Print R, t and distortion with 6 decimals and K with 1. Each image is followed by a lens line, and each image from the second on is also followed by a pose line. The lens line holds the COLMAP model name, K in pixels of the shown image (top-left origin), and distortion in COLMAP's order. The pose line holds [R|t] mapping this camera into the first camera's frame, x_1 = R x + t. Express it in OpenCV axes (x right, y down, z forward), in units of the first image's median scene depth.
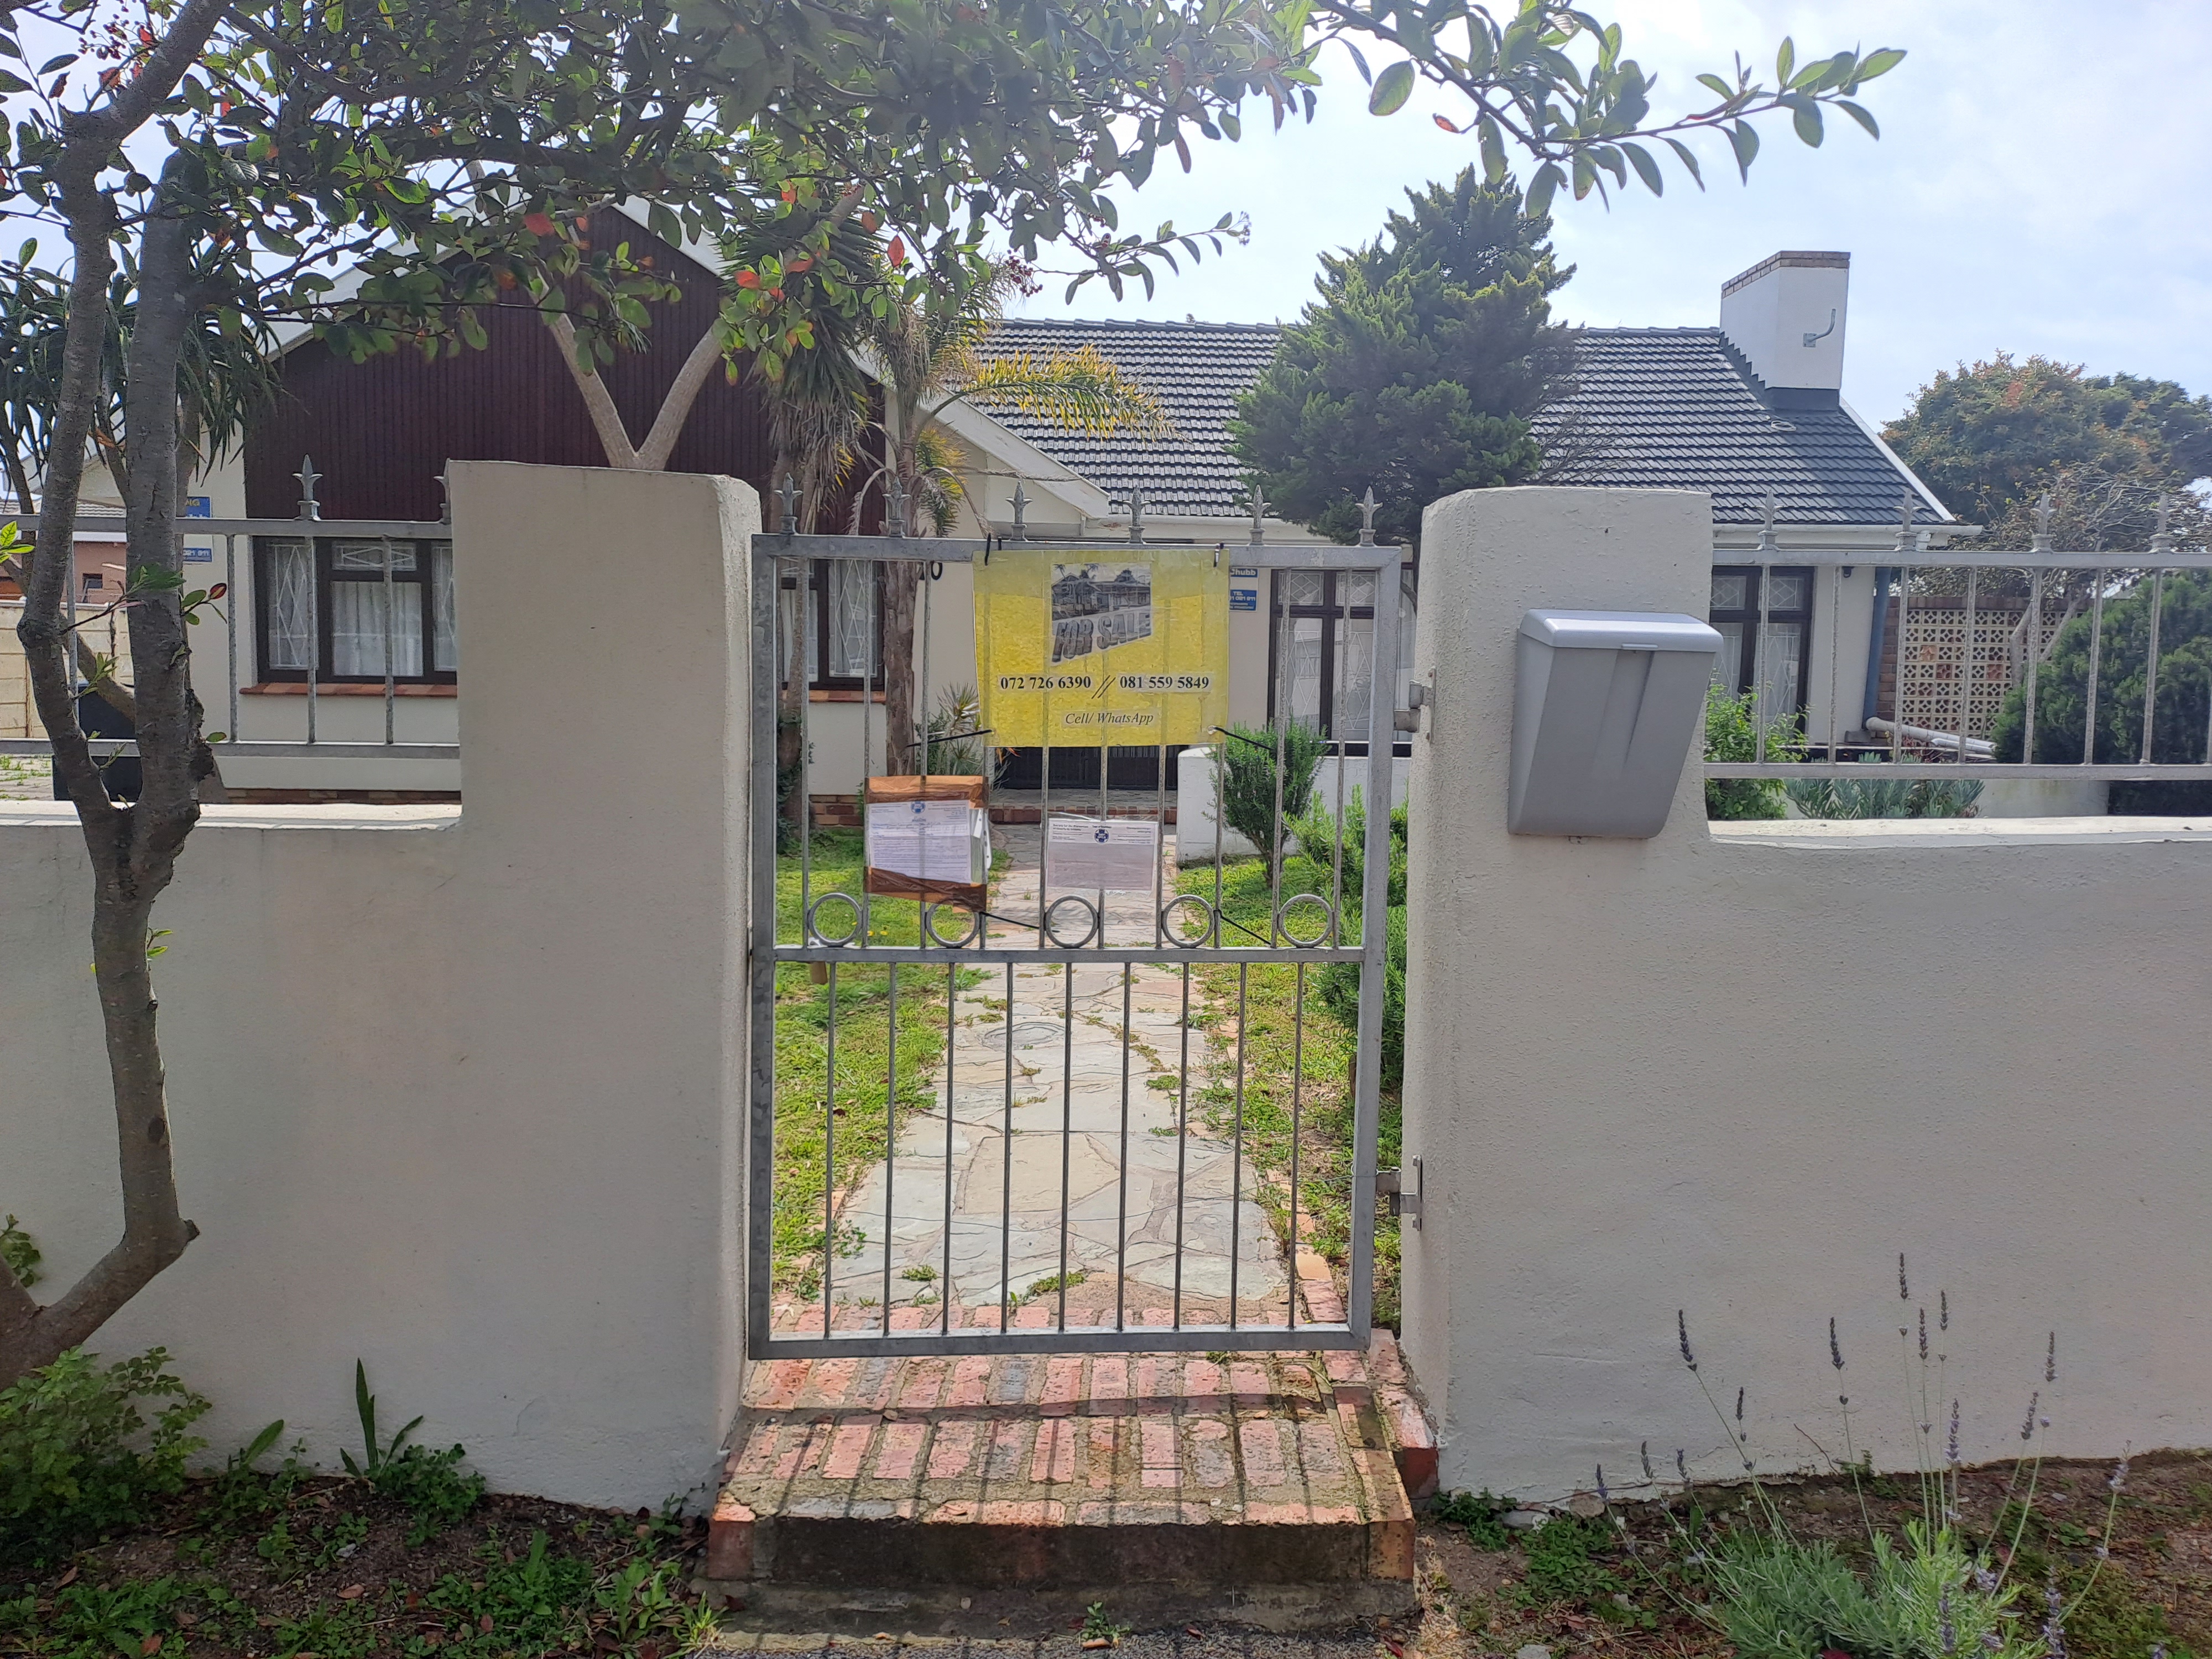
lens RADIAL K [[1597.3, 0, 1162.3], [0, 1597.3, 821.0], [0, 0, 1]] dist [0.092996, -0.108010]
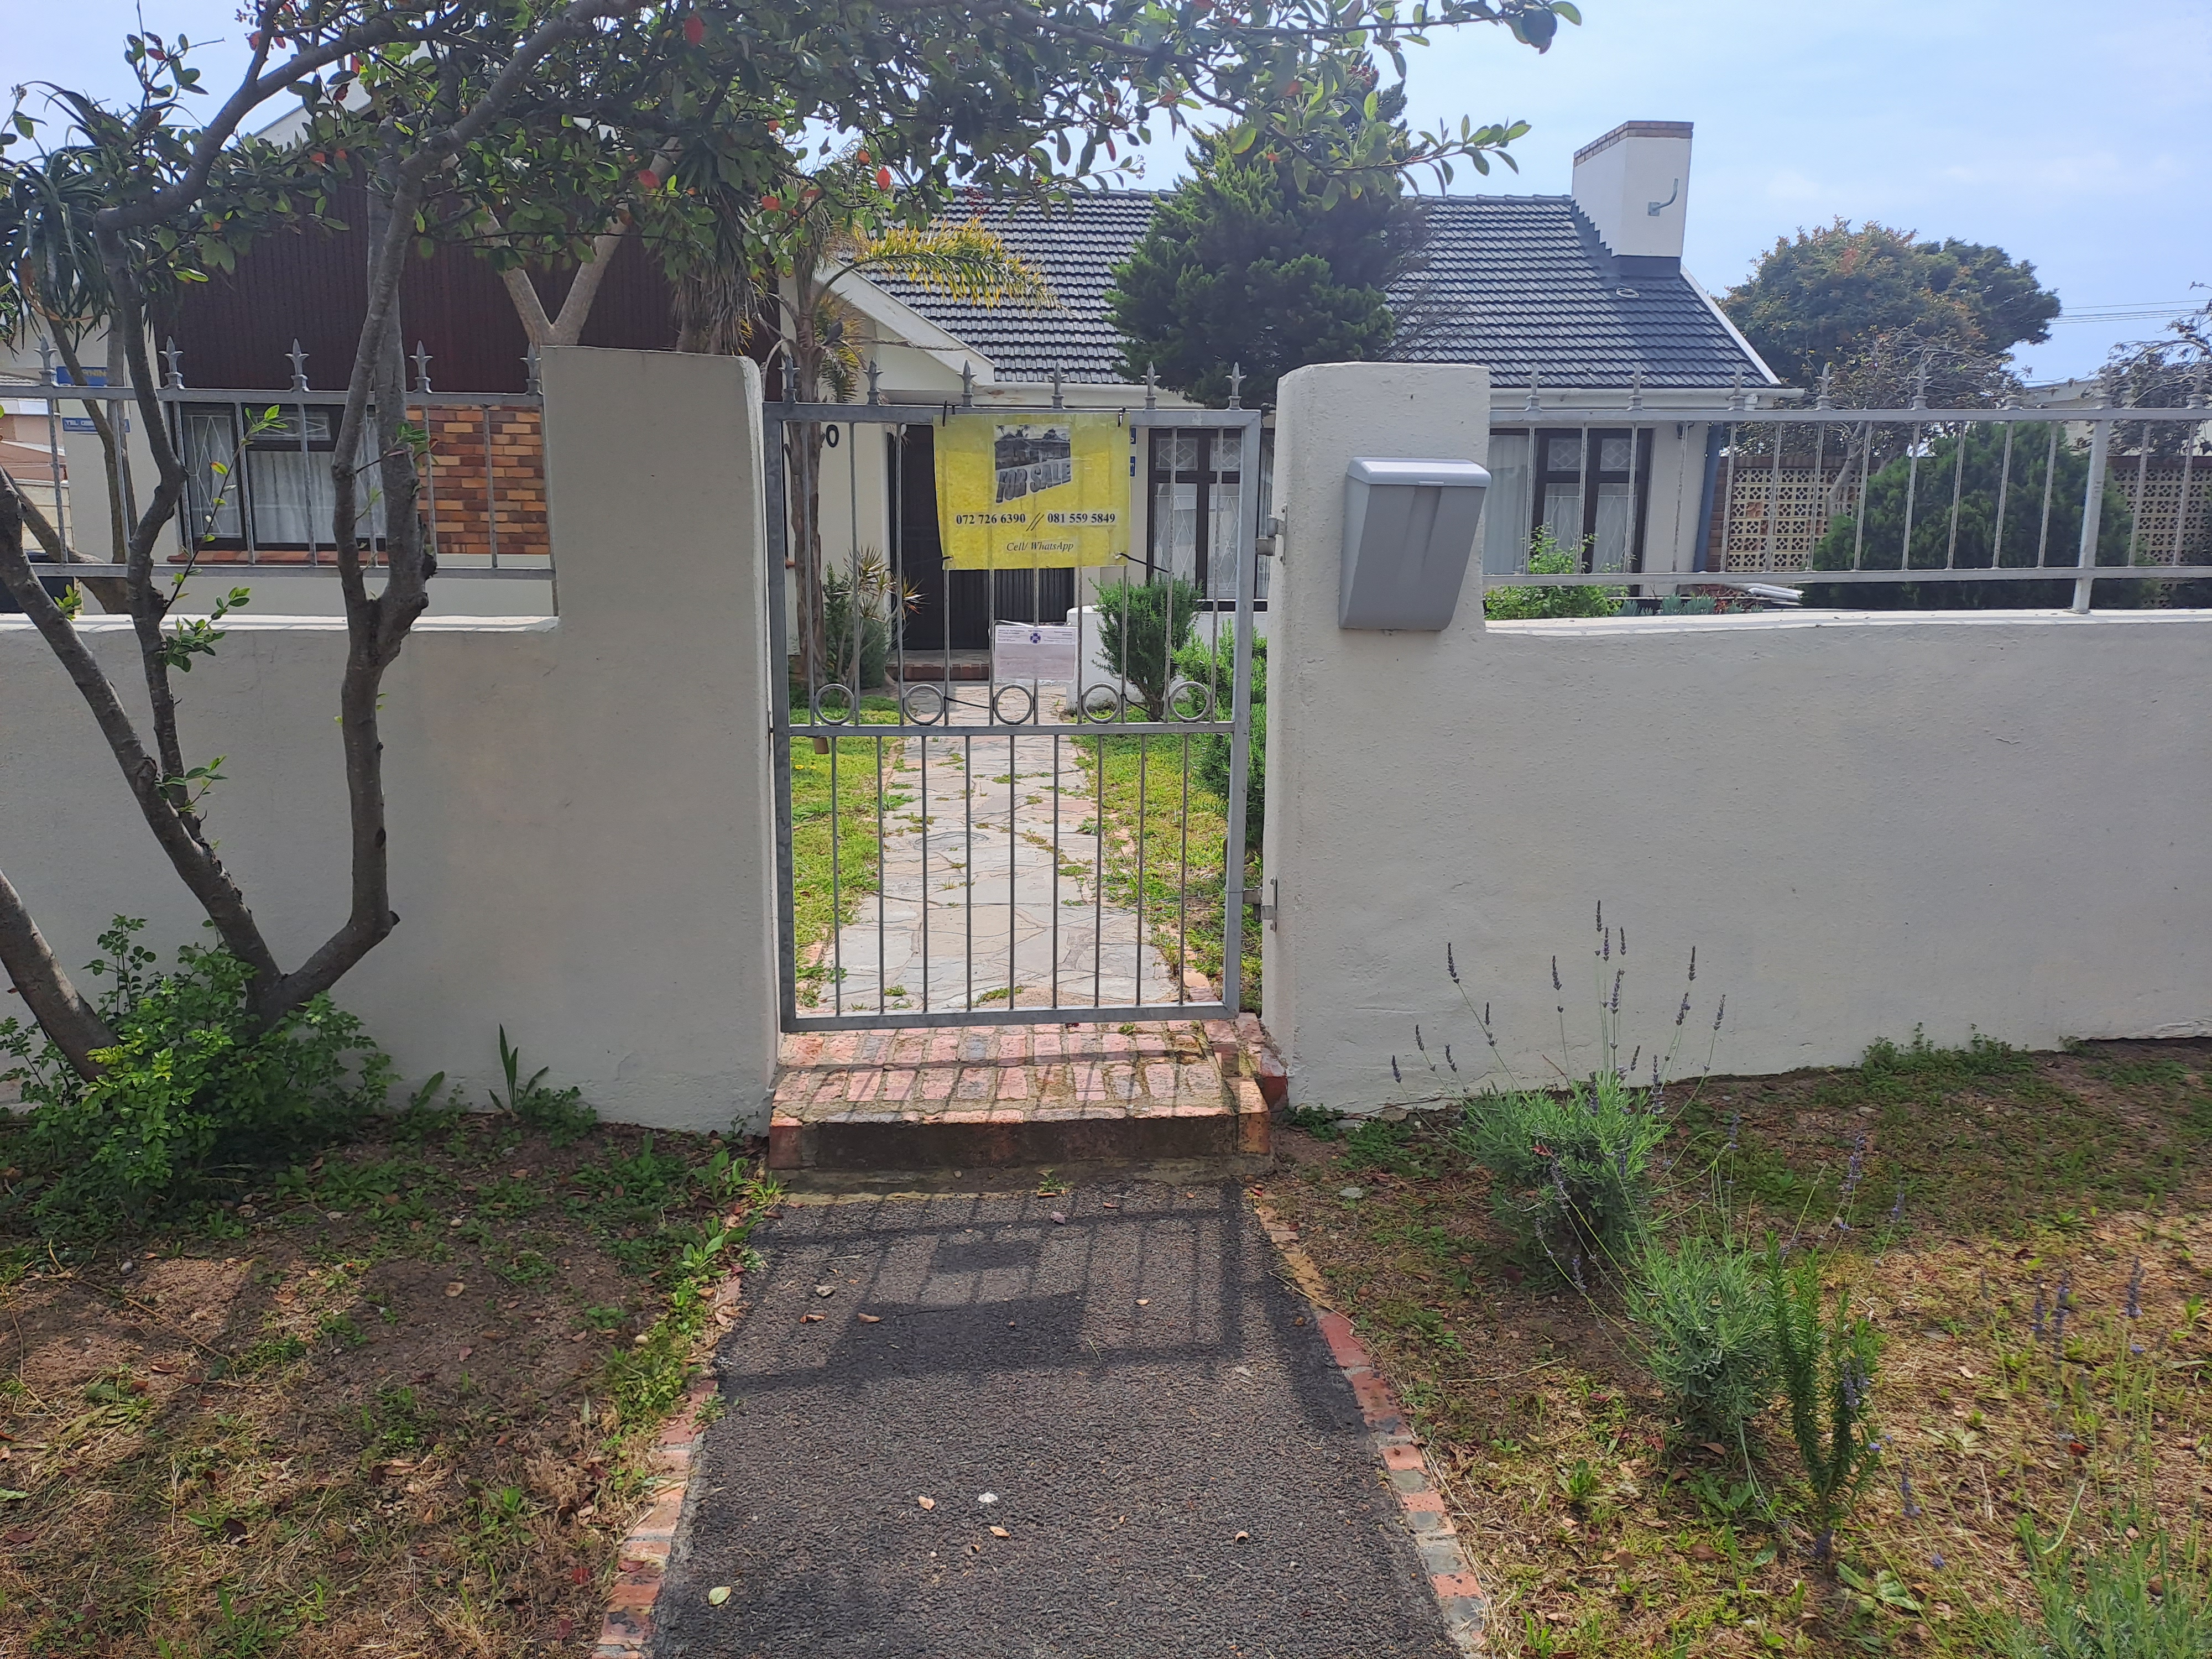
lens RADIAL K [[1593.4, 0, 1113.1], [0, 1593.4, 852.0], [0, 0, 1]] dist [0.084041, -0.100006]
pose [[0.998759, -0.018574, 0.046207, -0.012657], [0.013997, 0.995140, 0.097471, 0.019292], [-0.047793, -0.096703, 0.994165, -0.108976]]
